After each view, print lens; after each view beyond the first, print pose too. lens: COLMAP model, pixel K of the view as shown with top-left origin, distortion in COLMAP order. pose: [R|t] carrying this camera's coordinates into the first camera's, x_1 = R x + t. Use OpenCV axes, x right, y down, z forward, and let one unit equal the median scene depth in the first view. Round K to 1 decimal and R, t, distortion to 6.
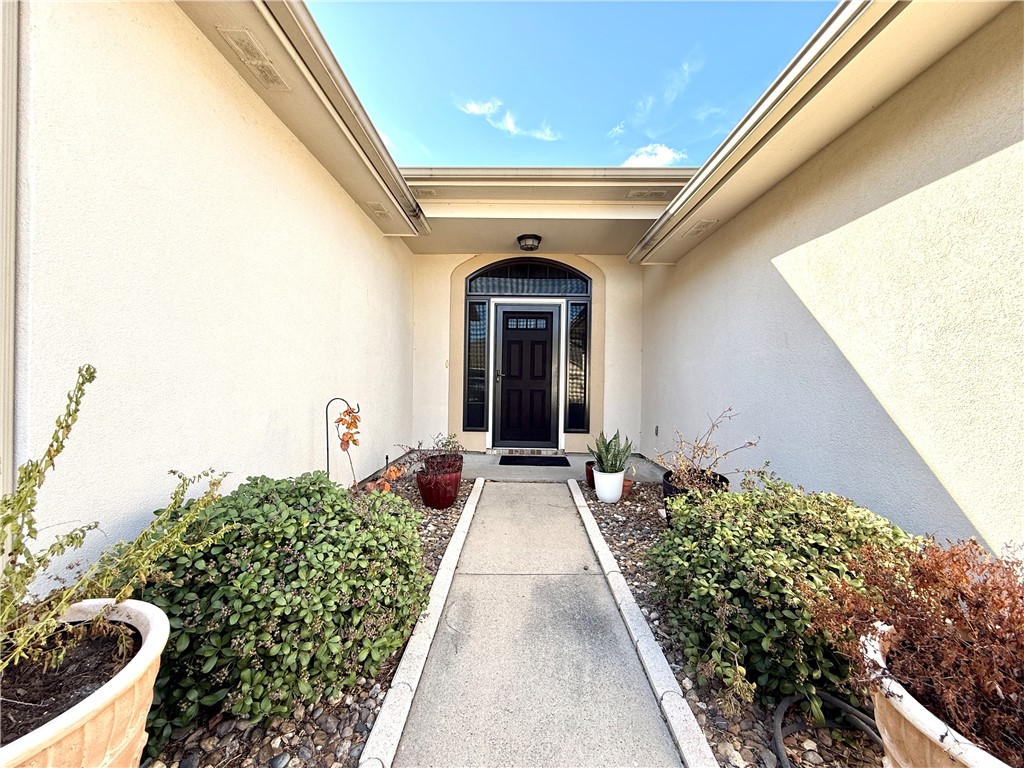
lens RADIAL K [[409.4, 0, 518.6], [0, 409.4, 381.5], [0, 0, 1]] dist [0.000265, 0.000334]
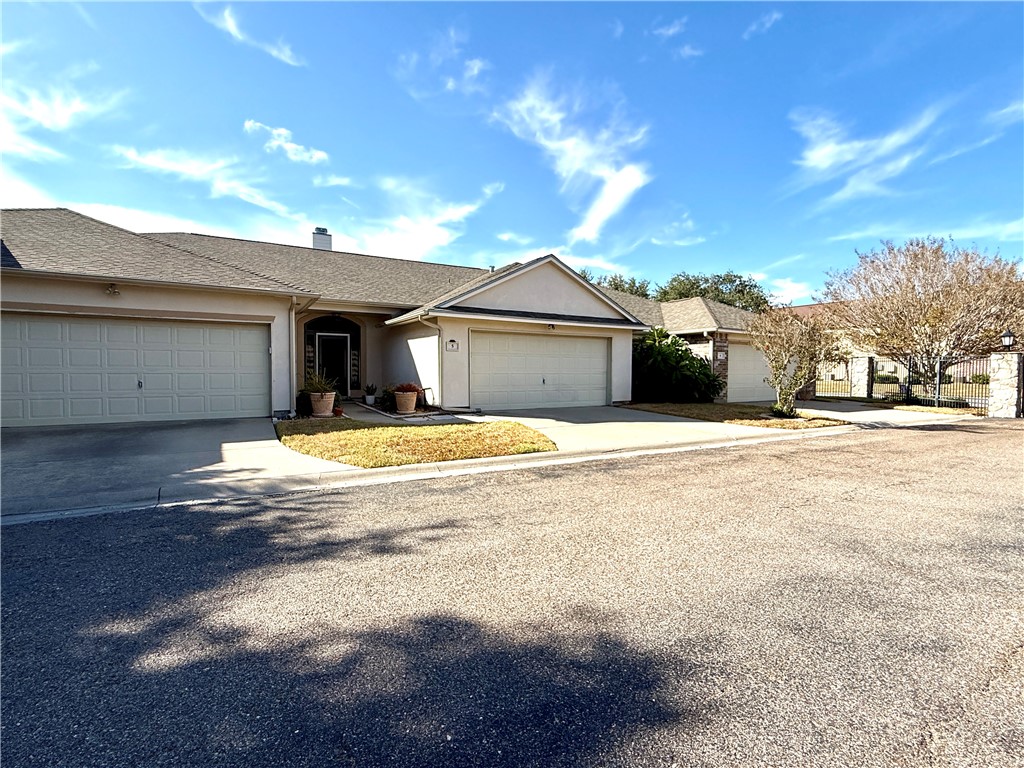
lens RADIAL K [[474.2, 0, 512.1], [0, 474.2, 381.8], [0, 0, 1]] dist [-0.000711, -0.000137]
pose [[0.873705, -0.011680, 0.486316, -0.390026], [0.002128, 0.999794, 0.020190, 0.022287], [-0.486451, -0.016605, 0.873550, -1.766400]]
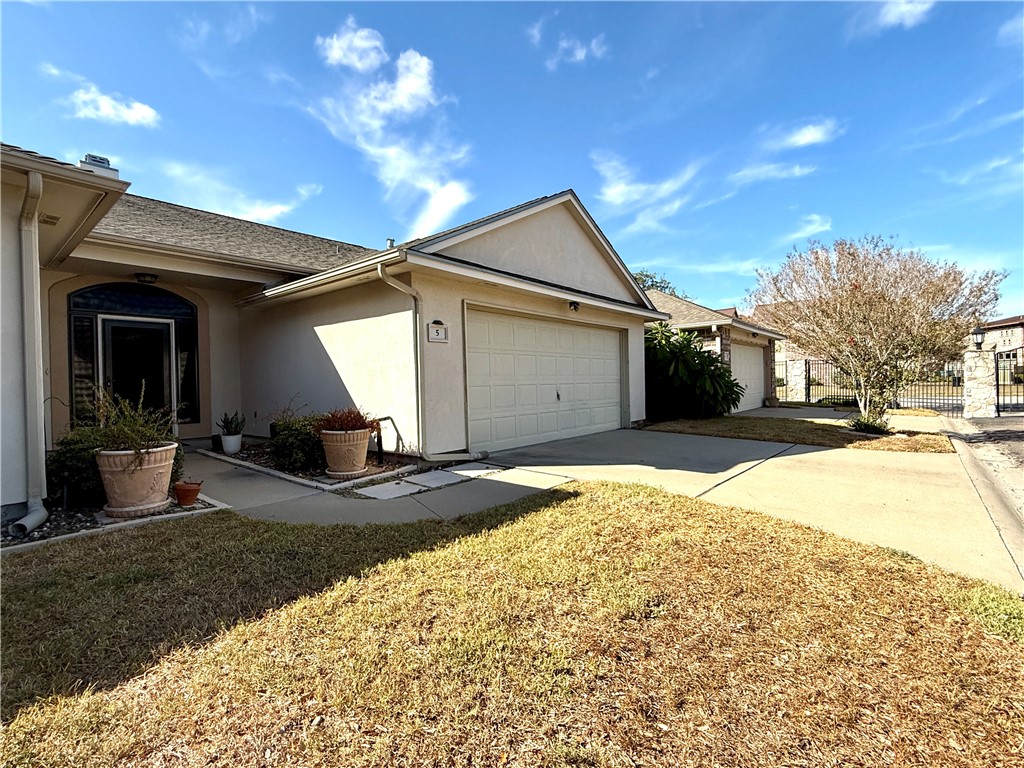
lens RADIAL K [[474.2, 0, 506.6], [0, 474.2, 393.5], [0, 0, 1]] dist [-0.000711, -0.000137]
pose [[0.656018, -0.034765, 0.753944, -0.311727], [0.029191, 0.999360, 0.020681, 0.023572], [-0.754181, 0.008441, 0.656613, -0.706614]]
